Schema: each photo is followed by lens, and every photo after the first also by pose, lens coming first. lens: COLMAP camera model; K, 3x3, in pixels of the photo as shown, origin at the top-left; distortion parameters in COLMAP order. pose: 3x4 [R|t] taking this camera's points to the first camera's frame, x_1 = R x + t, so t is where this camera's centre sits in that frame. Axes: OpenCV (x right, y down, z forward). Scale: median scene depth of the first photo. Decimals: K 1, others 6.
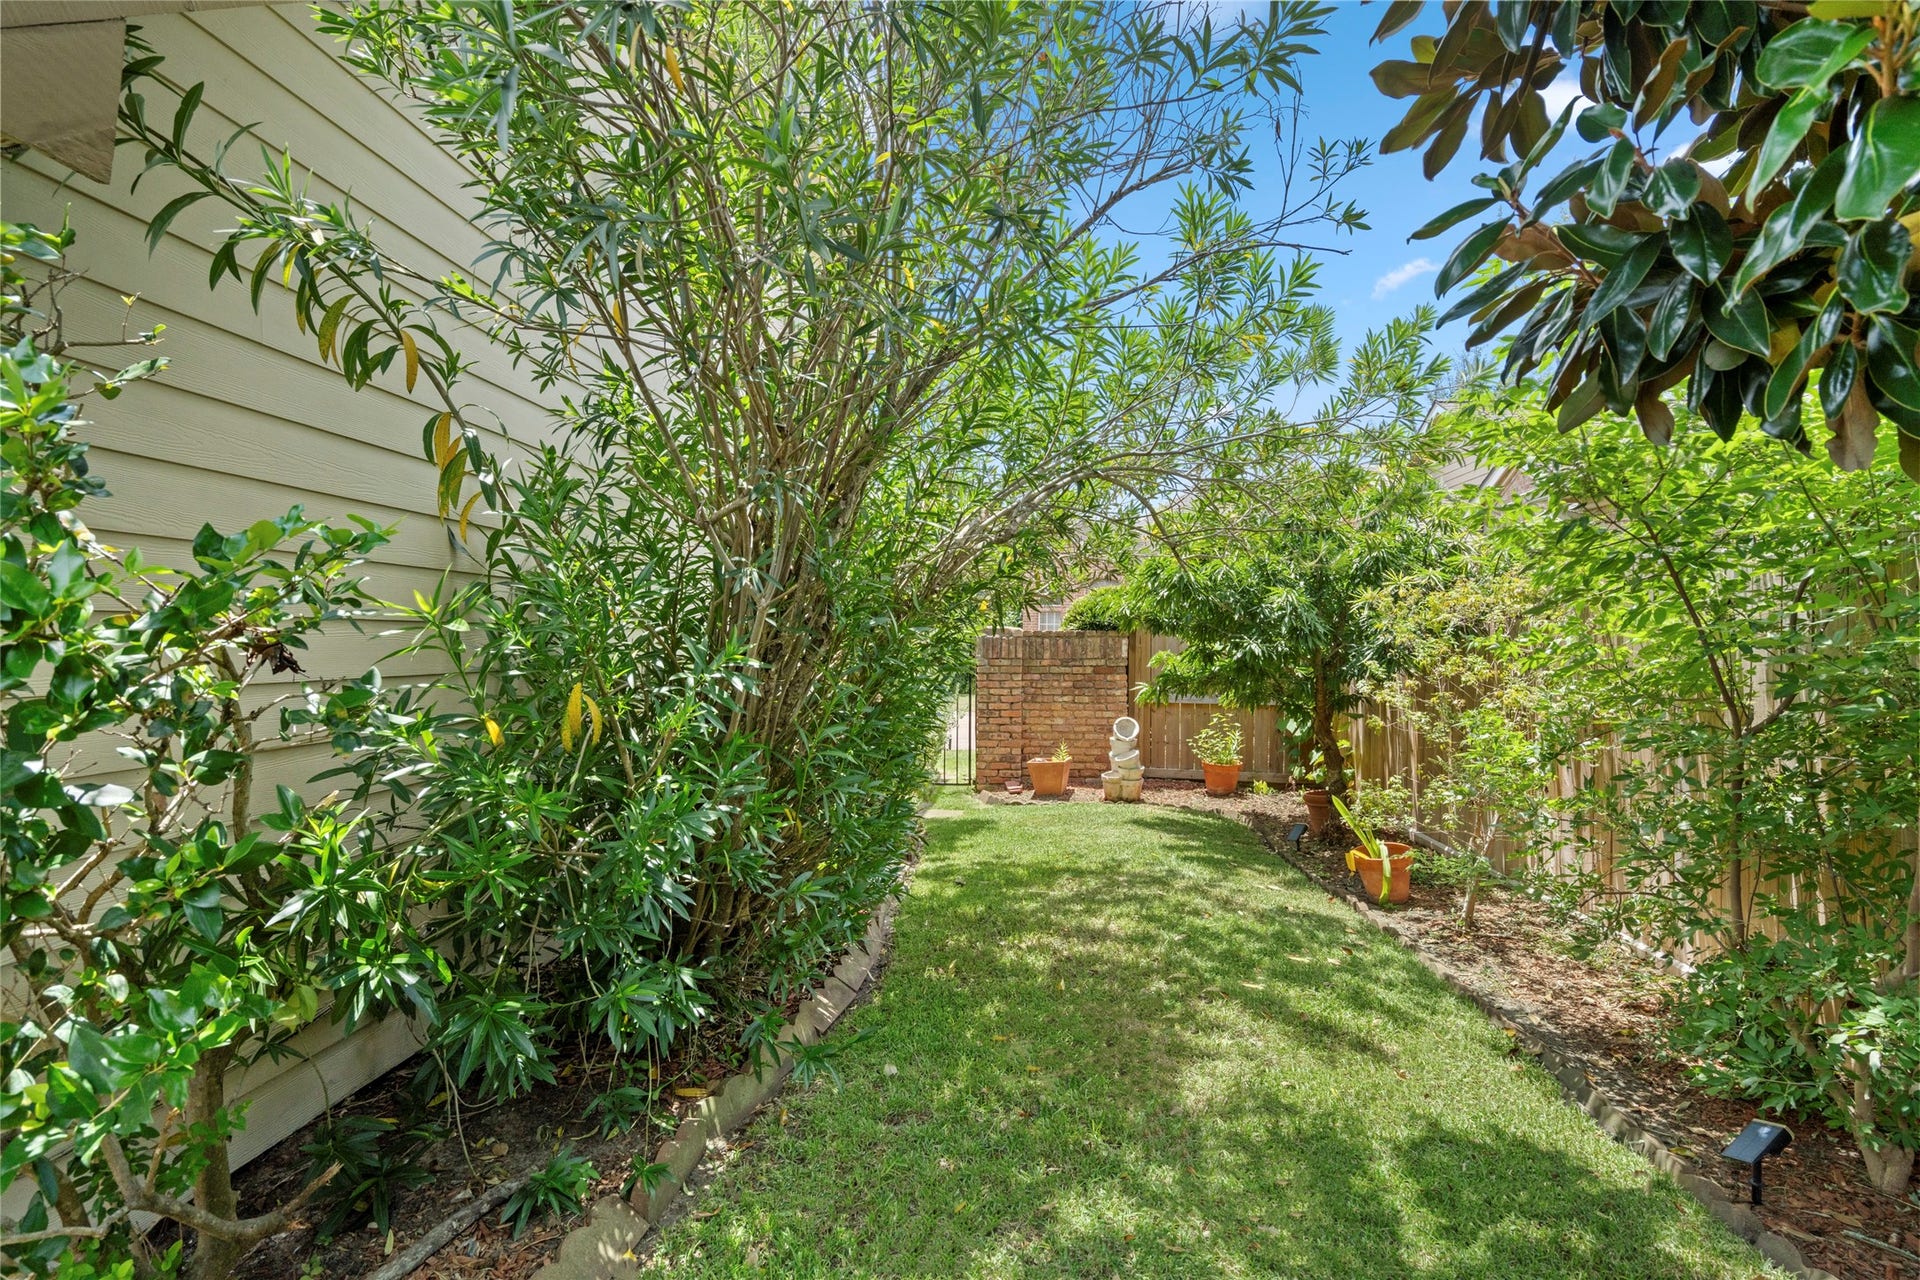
lens RADIAL K [[875.1, 0, 959.6], [0, 875.1, 639.6], [0, 0, 1]] dist [-0.003389, -0.000556]
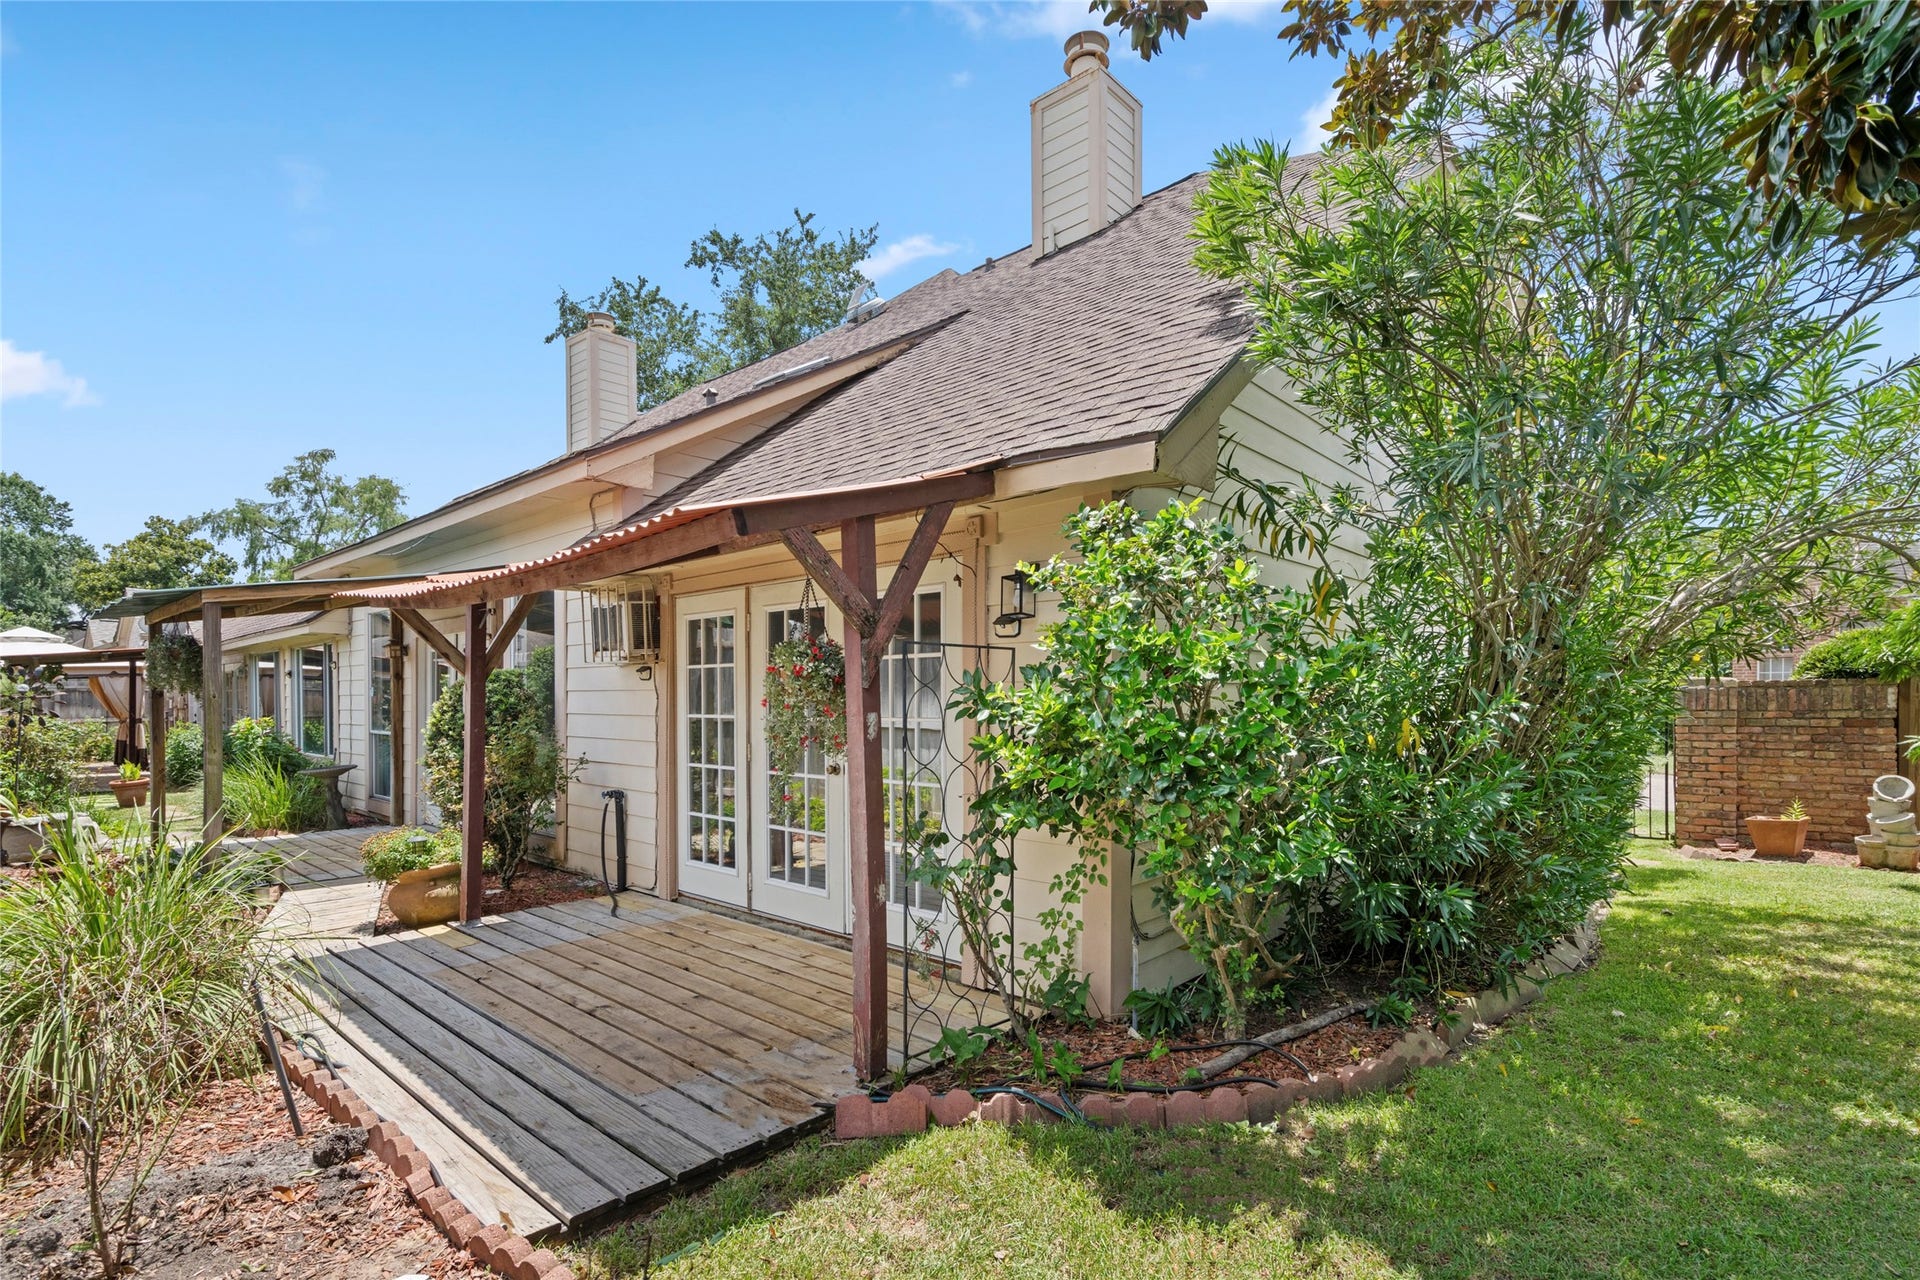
lens RADIAL K [[875.1, 0, 970.5], [0, 875.1, 707.7], [0, 0, 1]] dist [-0.003389, -0.000556]
pose [[0.799878, -0.010102, -0.600078, -0.044484], [0.014754, 0.999887, 0.002833, 0.006661], [0.599982, -0.011119, 0.799937, -0.444238]]
